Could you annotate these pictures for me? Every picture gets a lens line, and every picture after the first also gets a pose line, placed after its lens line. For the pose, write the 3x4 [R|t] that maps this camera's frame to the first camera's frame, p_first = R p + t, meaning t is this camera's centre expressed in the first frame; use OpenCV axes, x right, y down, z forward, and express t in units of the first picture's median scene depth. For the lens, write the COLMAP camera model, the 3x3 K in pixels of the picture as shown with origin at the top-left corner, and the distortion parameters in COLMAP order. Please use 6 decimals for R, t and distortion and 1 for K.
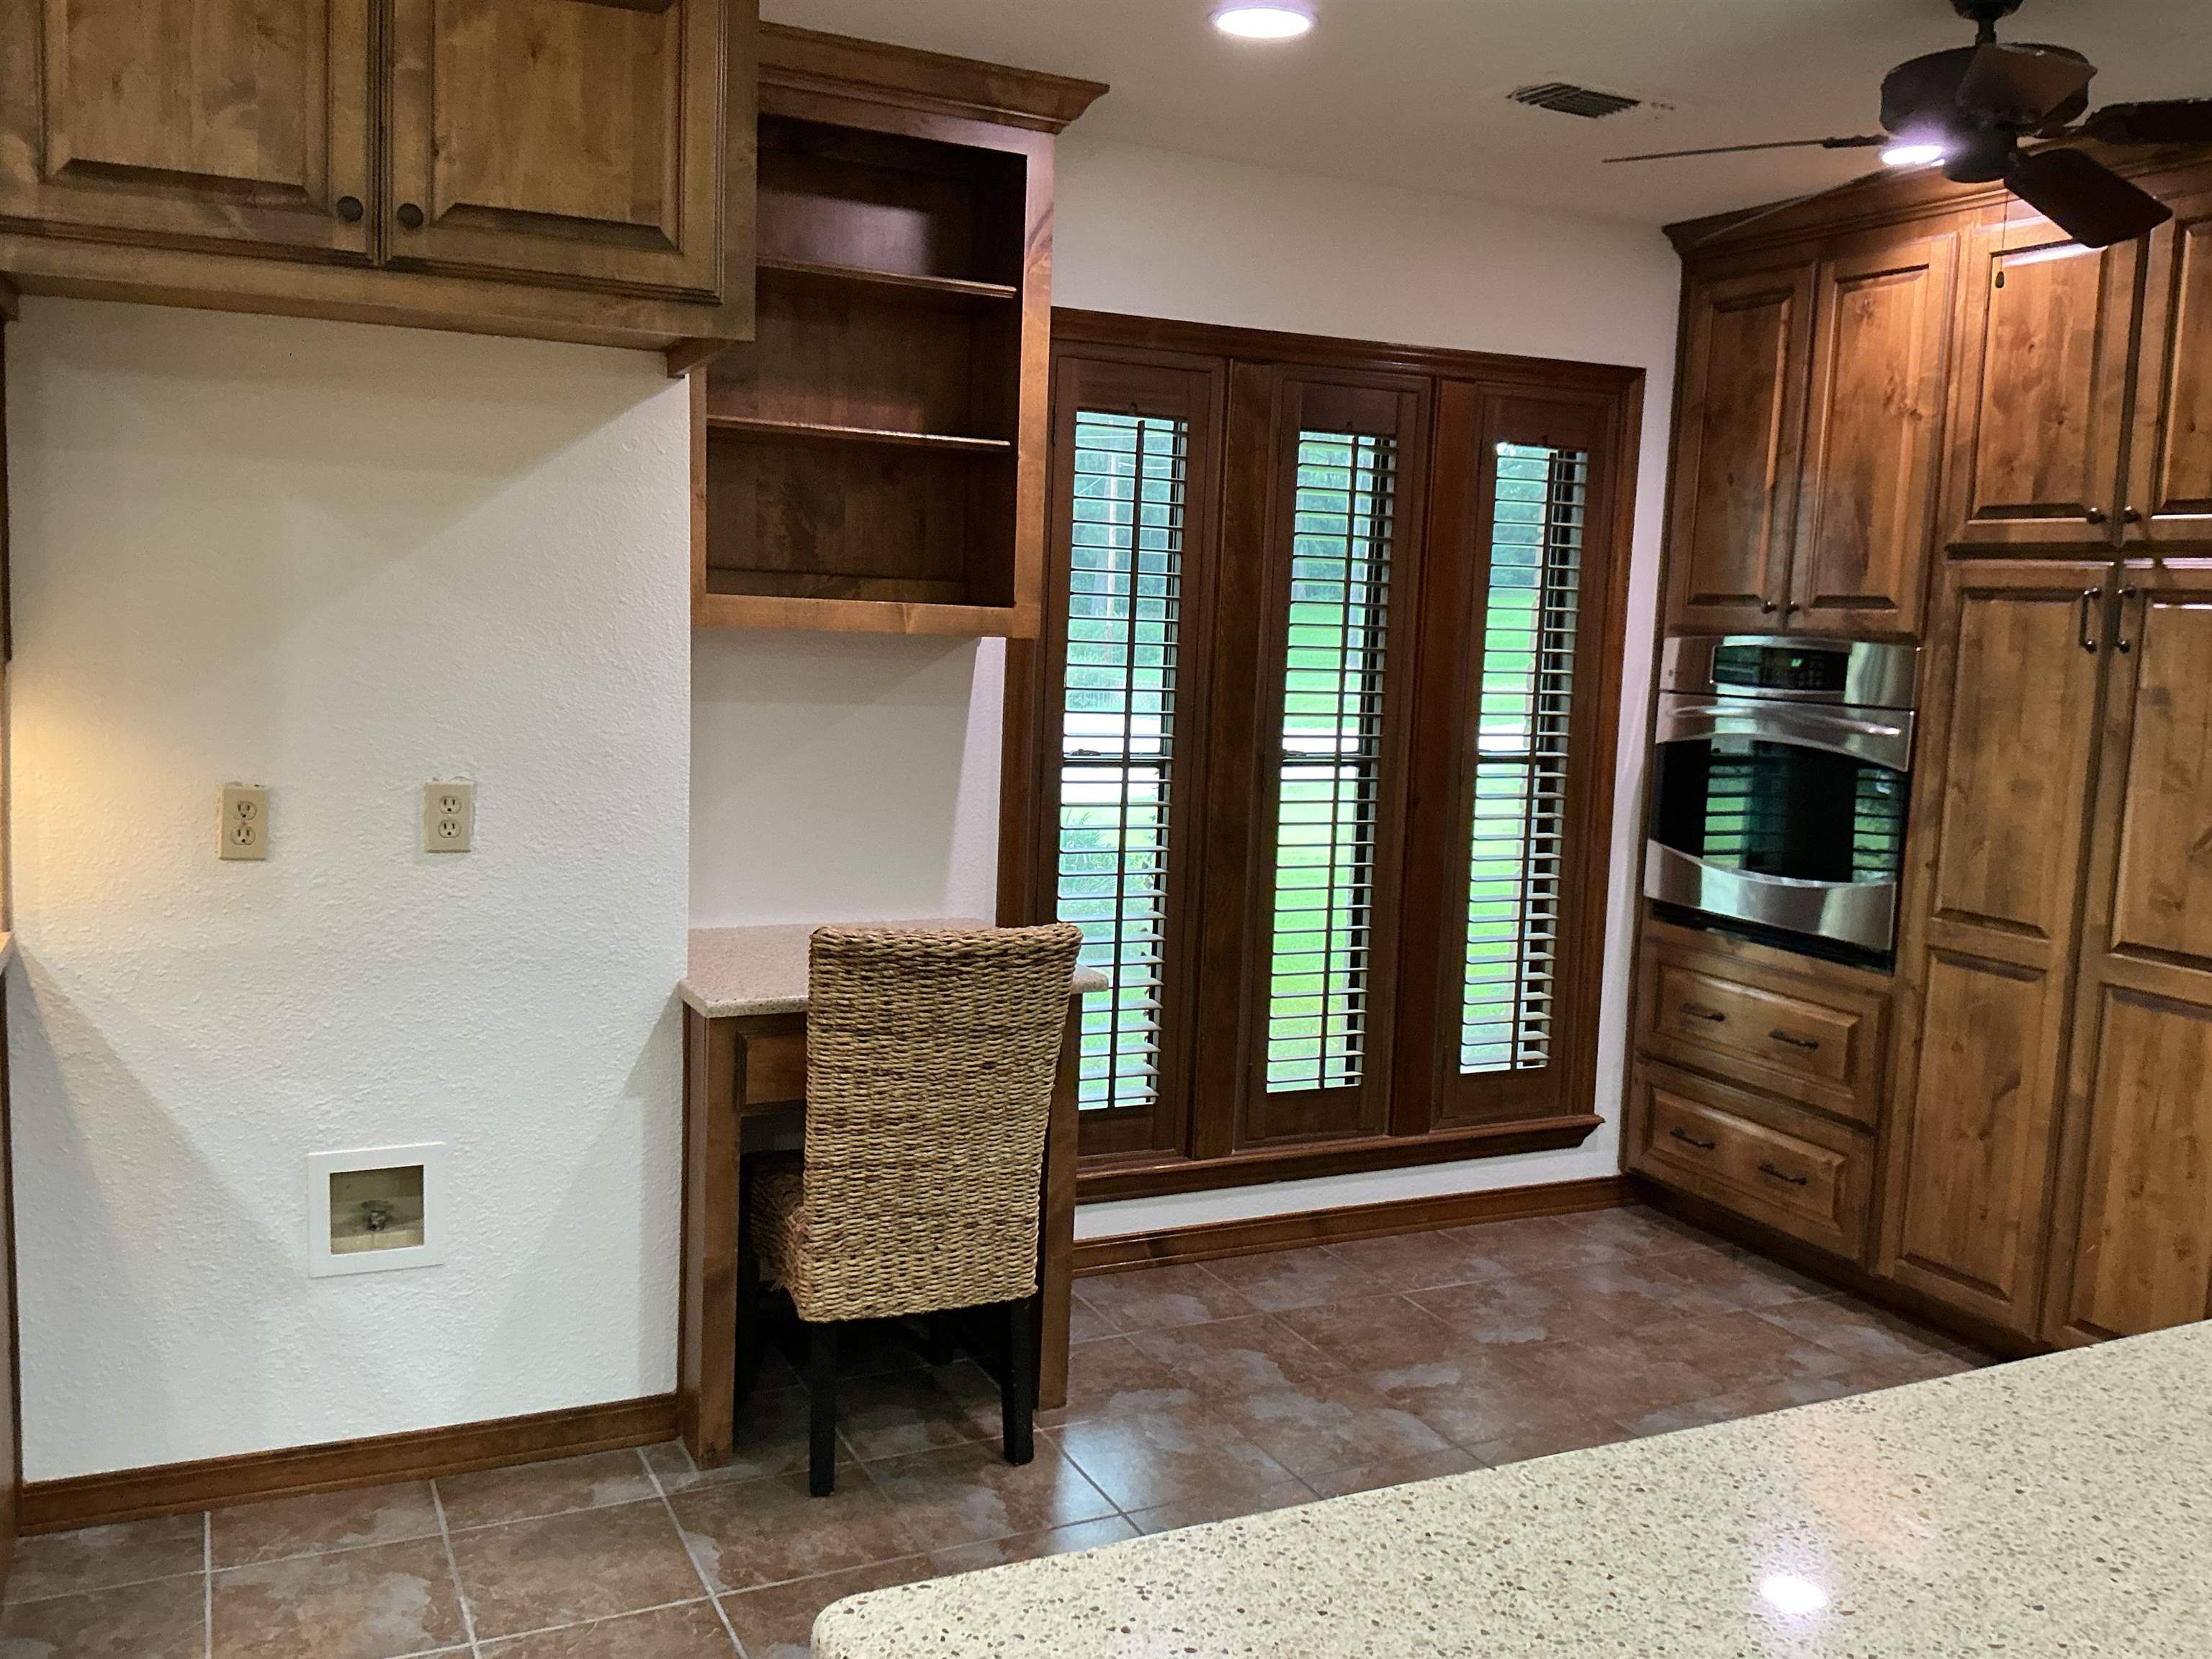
lens RADIAL K [[1835.9, 0, 1106.0], [0, 1835.9, 829.5], [0, 0, 1]] dist [0.136714, -0.277009]
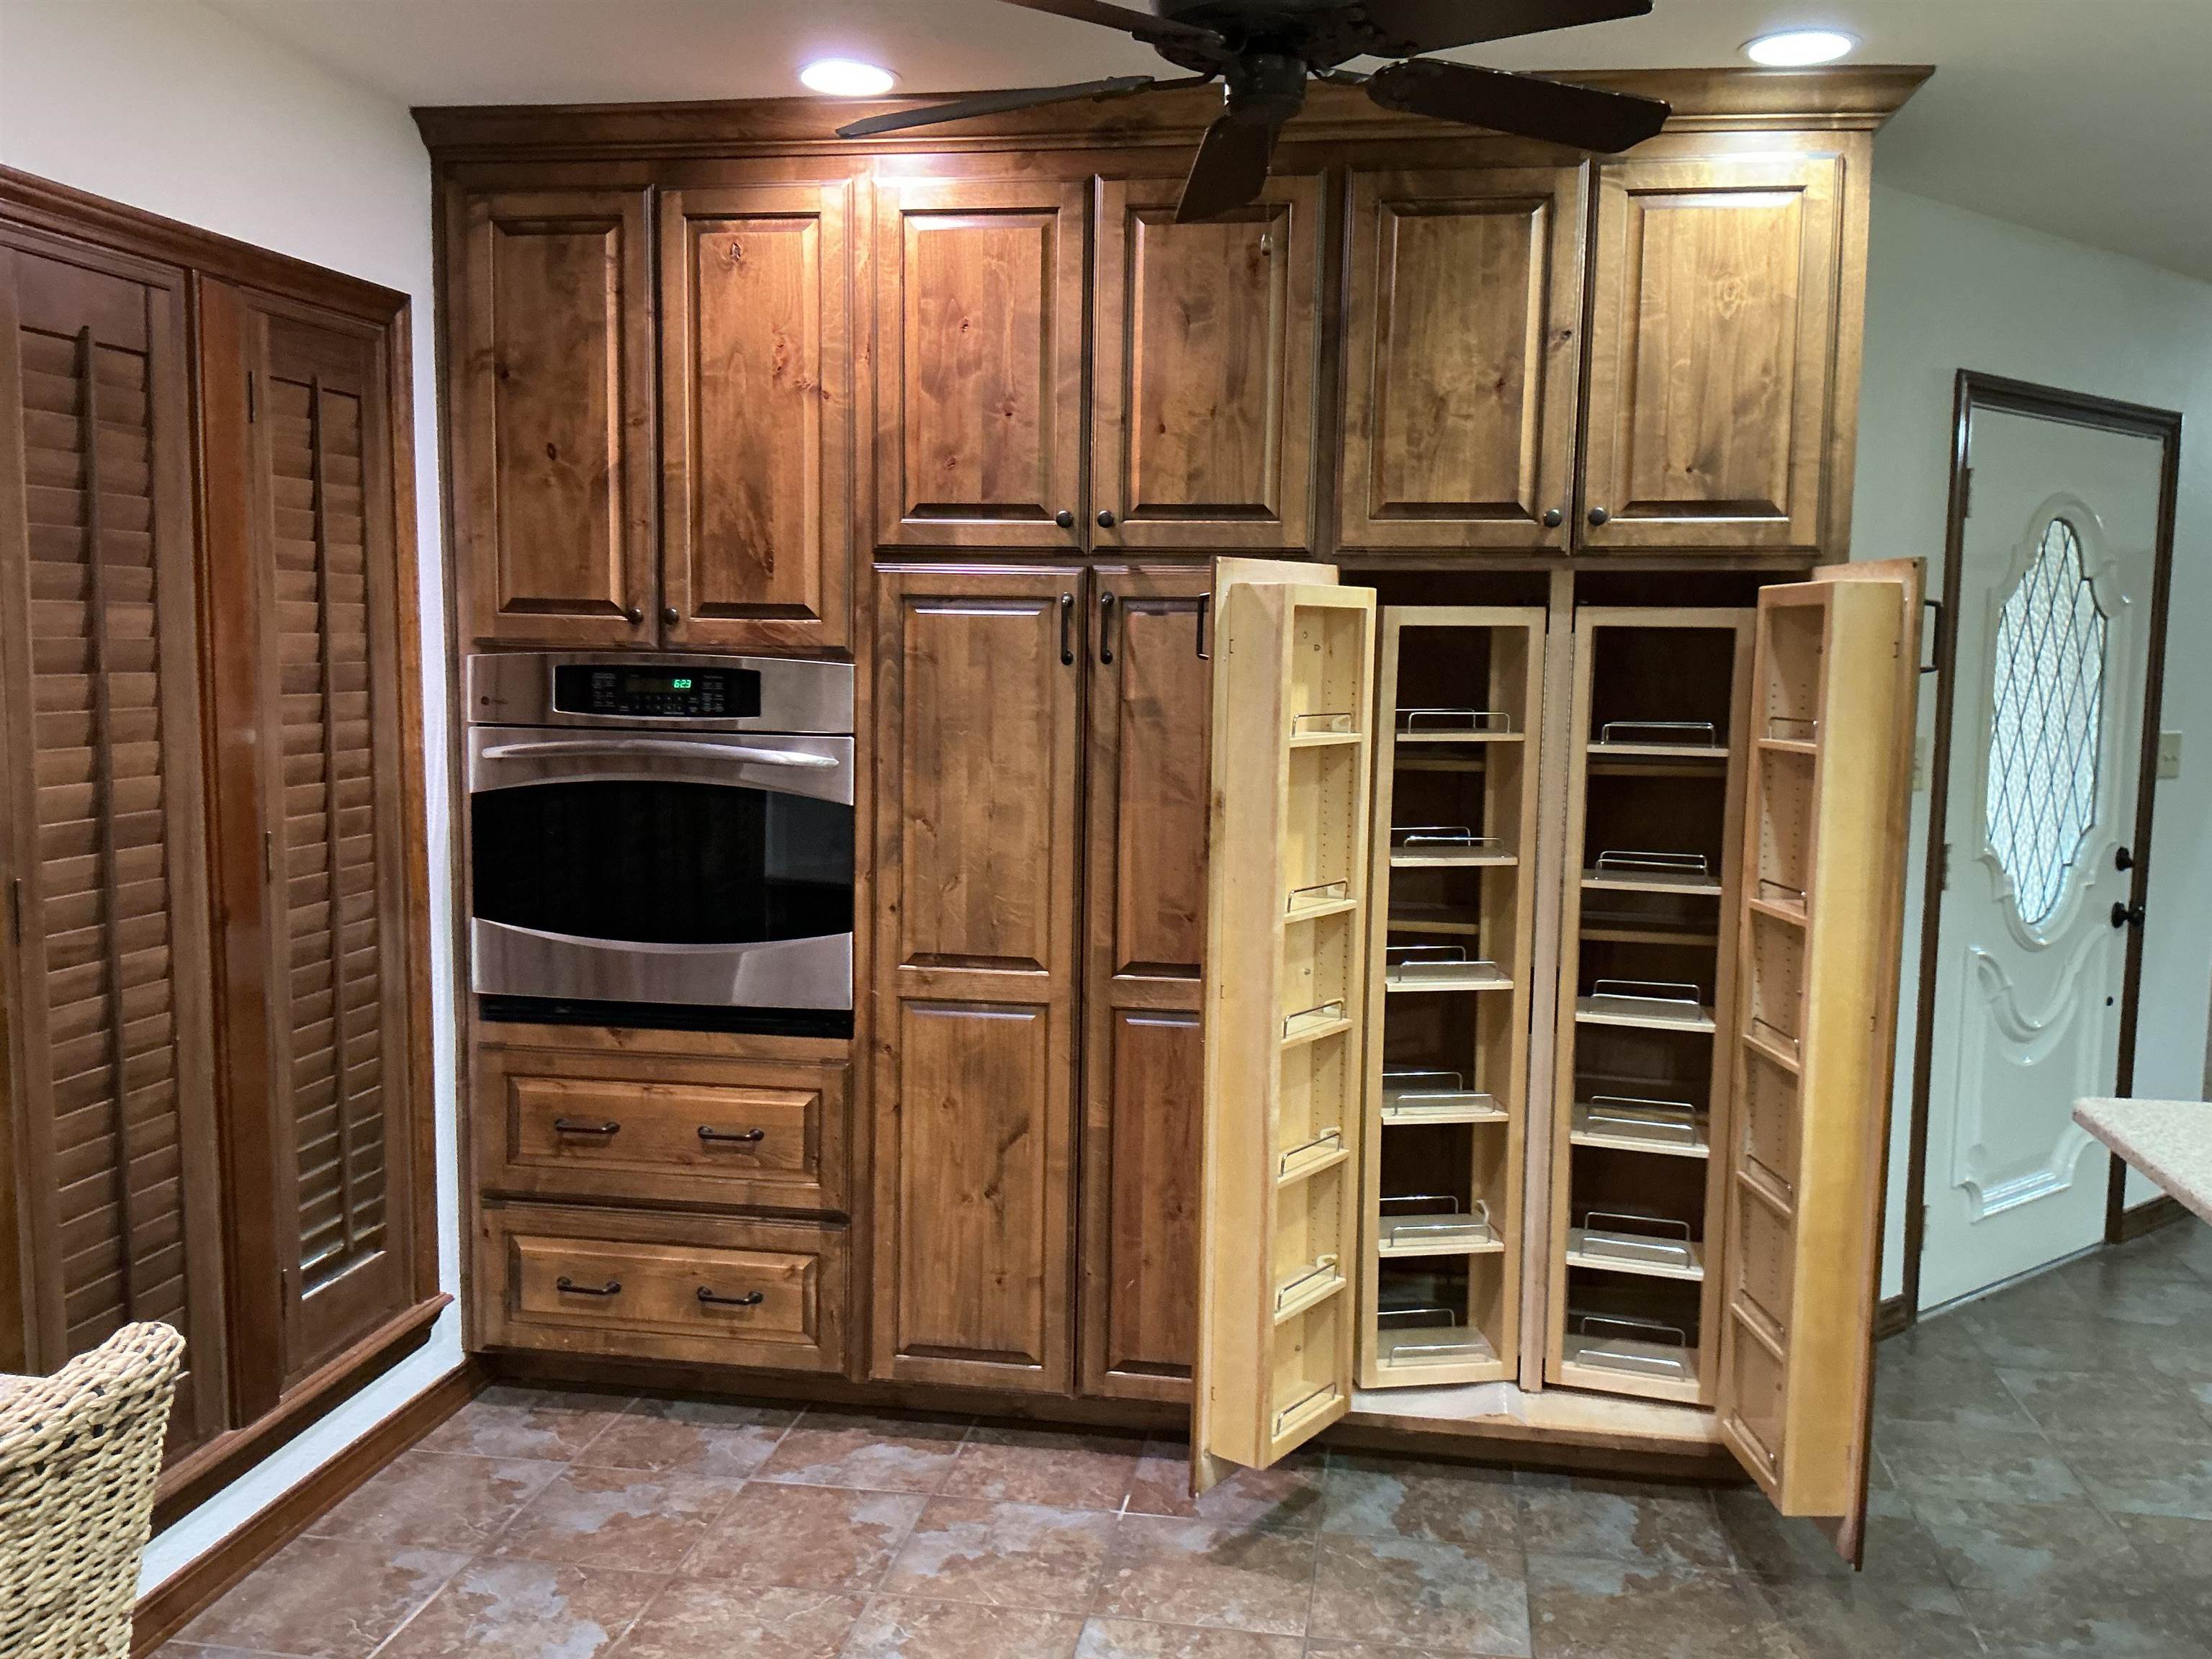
lens RADIAL K [[1838.9, 0, 1106.0], [0, 1838.9, 829.5], [0, 0, 1]] dist [0.143856, -0.316188]
pose [[0.580765, -0.115163, 0.805884, -0.202772], [0.104654, 0.992291, 0.066381, -0.065930], [-0.807316, 0.045787, 0.588340, 0.404828]]
